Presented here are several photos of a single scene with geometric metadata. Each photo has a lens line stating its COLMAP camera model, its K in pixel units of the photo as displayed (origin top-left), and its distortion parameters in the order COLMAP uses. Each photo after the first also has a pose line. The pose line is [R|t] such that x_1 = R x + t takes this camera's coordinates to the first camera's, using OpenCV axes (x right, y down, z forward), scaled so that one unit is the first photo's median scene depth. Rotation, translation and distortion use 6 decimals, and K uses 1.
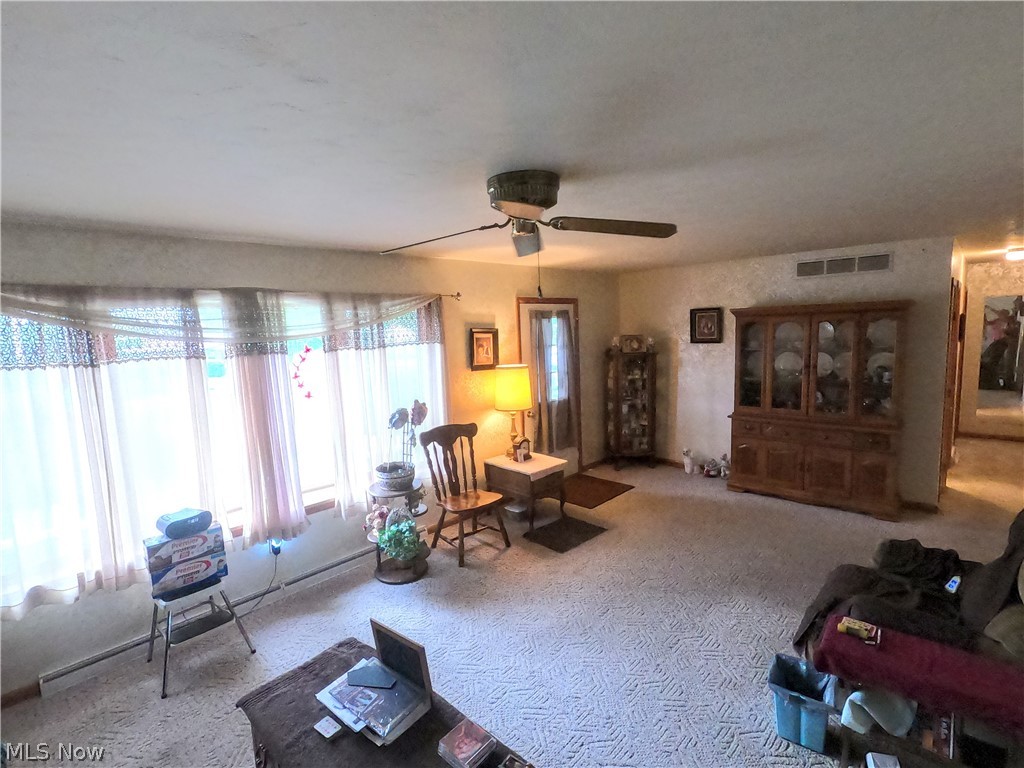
lens RADIAL K [[488.6, 0, 512.0], [0, 488.6, 384.0], [0, 0, 1]] dist [0.002742, 0.000648]
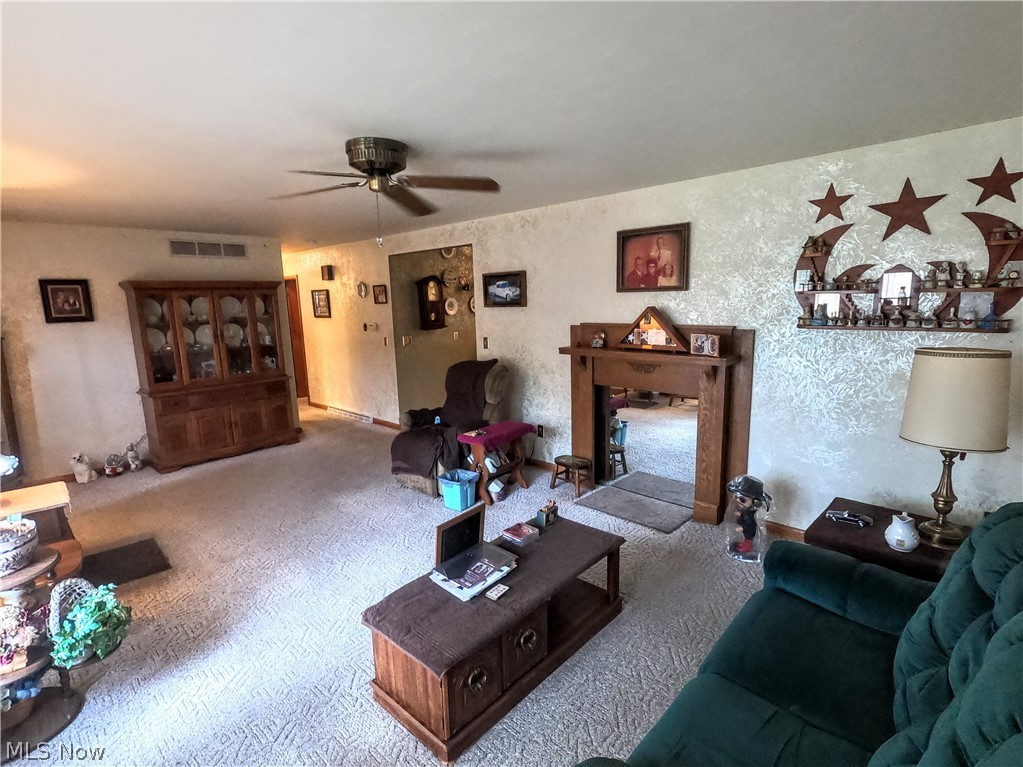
lens RADIAL K [[495.1, 0, 515.1], [0, 495.1, 387.1], [0, 0, 1]] dist [0.004396, 0.000645]
pose [[0.011182, -0.145986, 0.989223, -0.508209], [0.145305, 0.979022, 0.142838, 0.014593], [-0.989324, 0.142142, 0.032160, 0.285609]]
